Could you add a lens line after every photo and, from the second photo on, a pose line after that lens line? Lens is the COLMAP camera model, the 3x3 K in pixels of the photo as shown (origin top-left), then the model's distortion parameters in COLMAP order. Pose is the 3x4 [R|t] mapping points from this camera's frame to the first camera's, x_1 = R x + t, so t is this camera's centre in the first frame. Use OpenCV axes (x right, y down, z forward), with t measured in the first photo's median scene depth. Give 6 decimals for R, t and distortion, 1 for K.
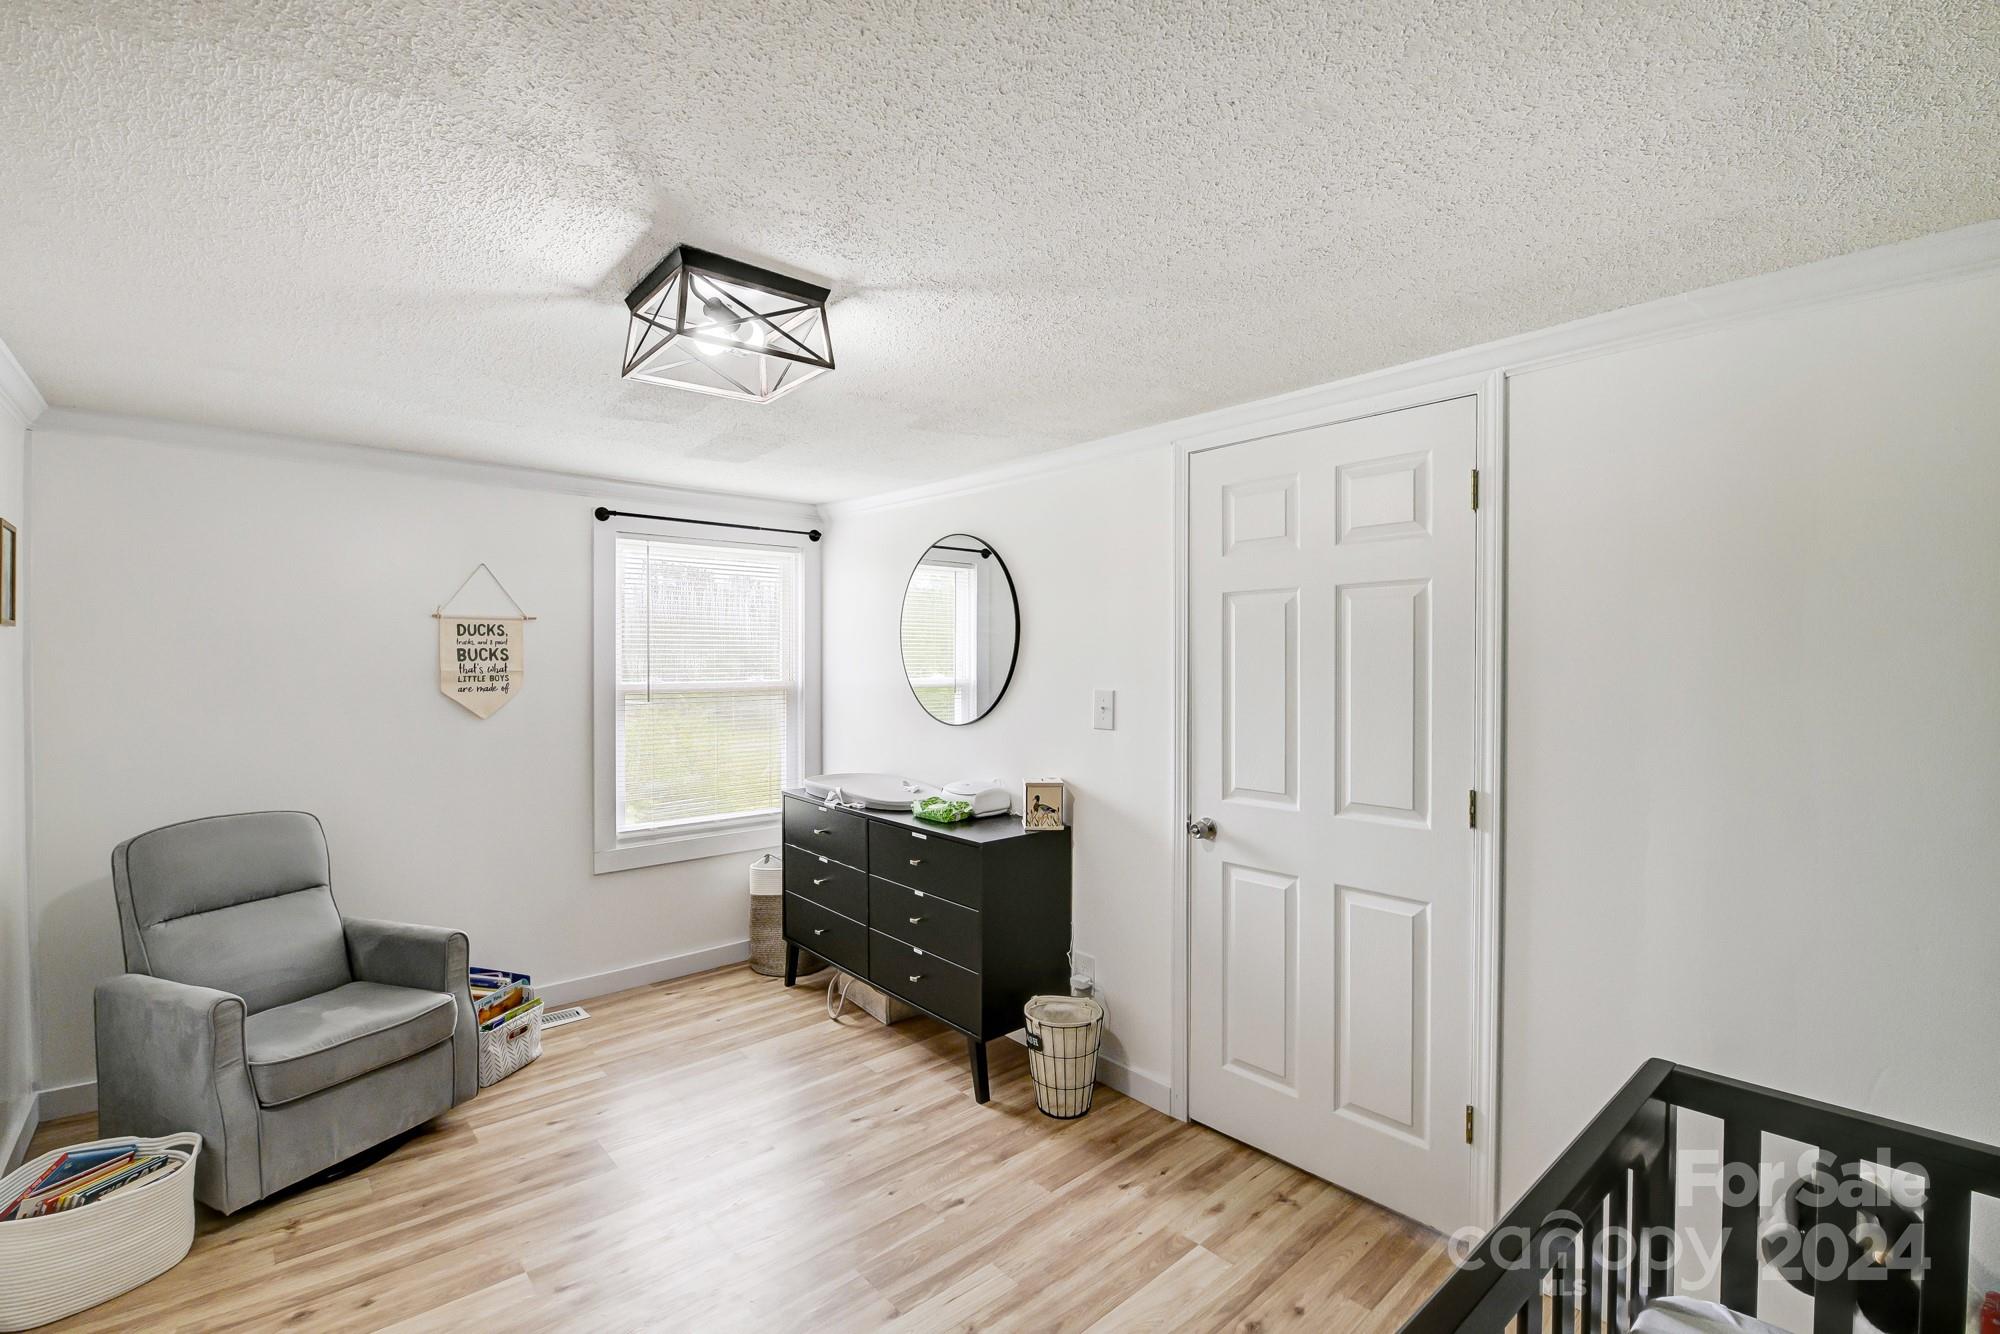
lens RADIAL K [[878.9, 0, 1009.5], [0, 878.9, 667.4], [0, 0, 1]] dist [-0.001485, -0.011036]
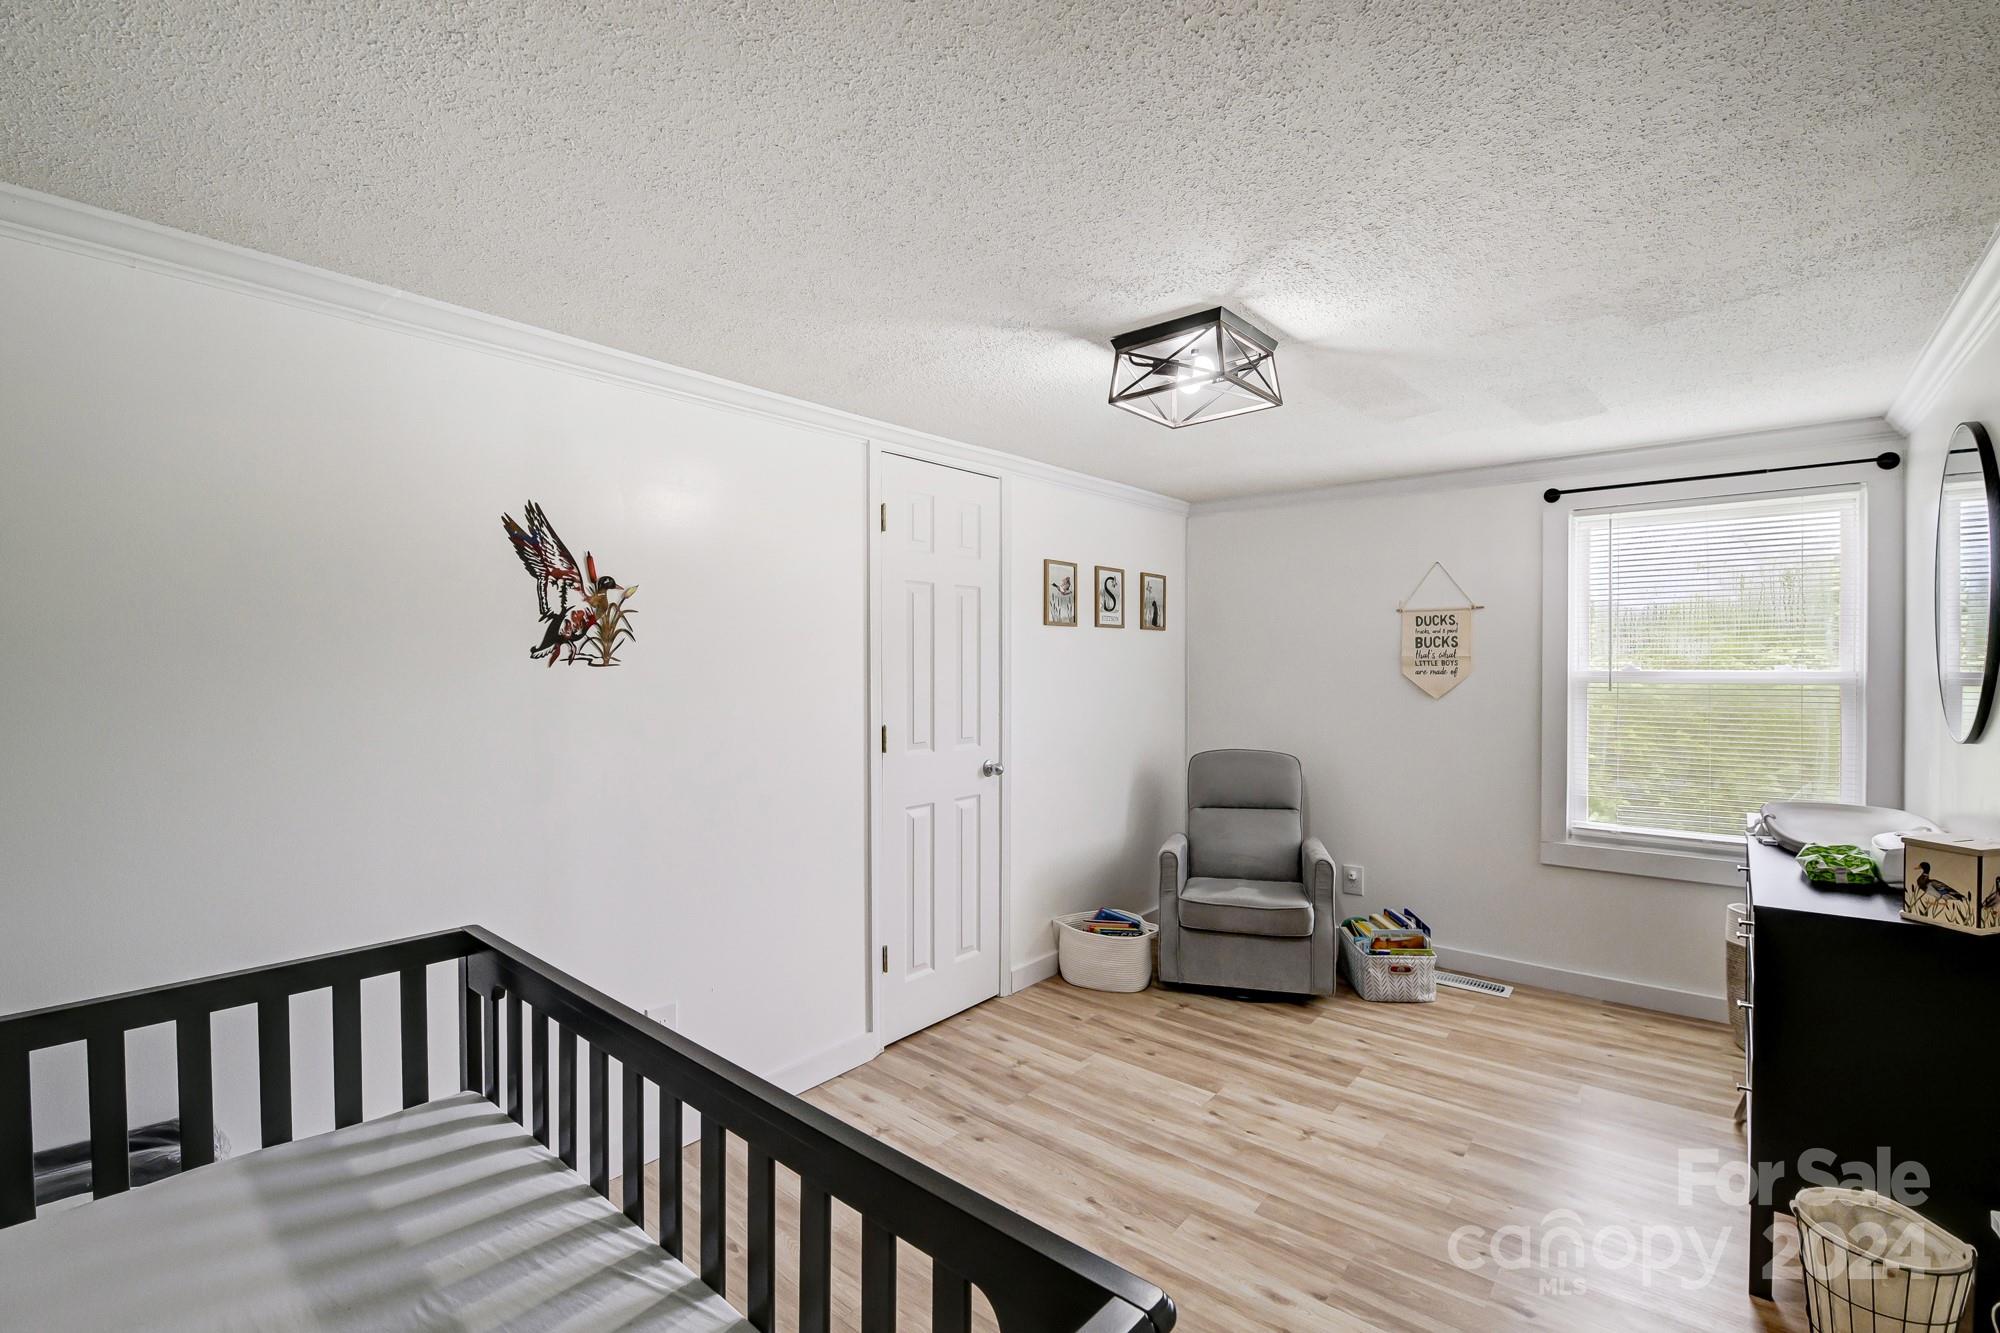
lens RADIAL K [[878.9, 0, 1009.5], [0, 878.9, 666.9], [0, 0, 1]] dist [-0.001485, -0.011036]
pose [[0.148960, 0.004512, -0.988833, 0.473104], [-0.005728, 0.999977, 0.003700, 0.017736], [0.988827, 0.005113, 0.148983, 0.303564]]
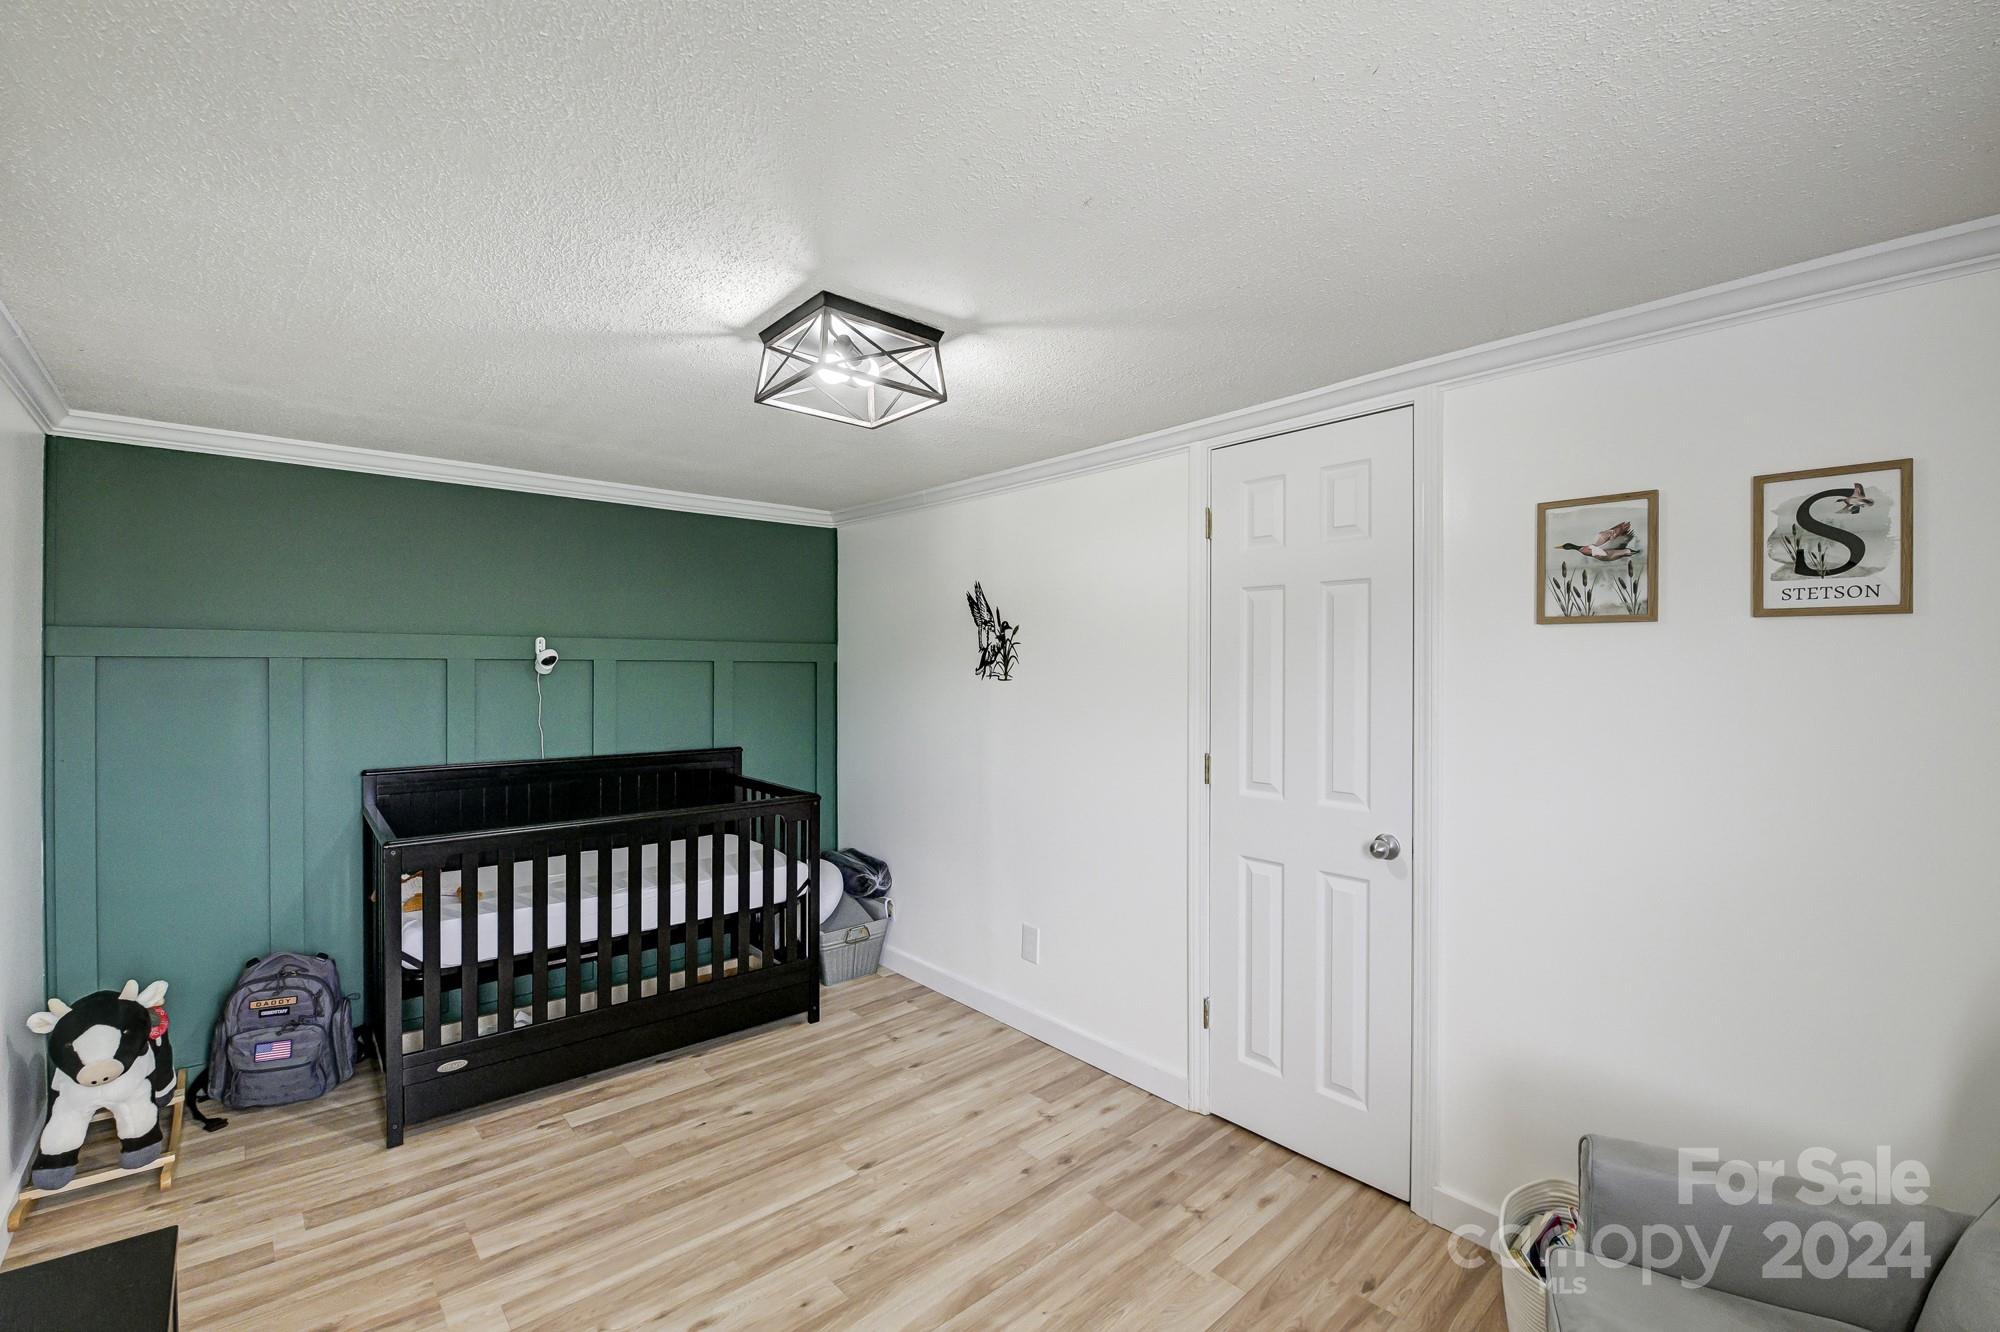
lens RADIAL K [[861.7, 0, 1009.3], [0, 861.7, 667.1], [0, 0, 1]] dist [-0.002952, -0.010173]
pose [[-0.999922, -0.012443, 0.001005, -0.296078], [-0.012436, 0.999901, 0.006643, -0.002046], [-0.001088, 0.006630, -0.999977, 1.154731]]
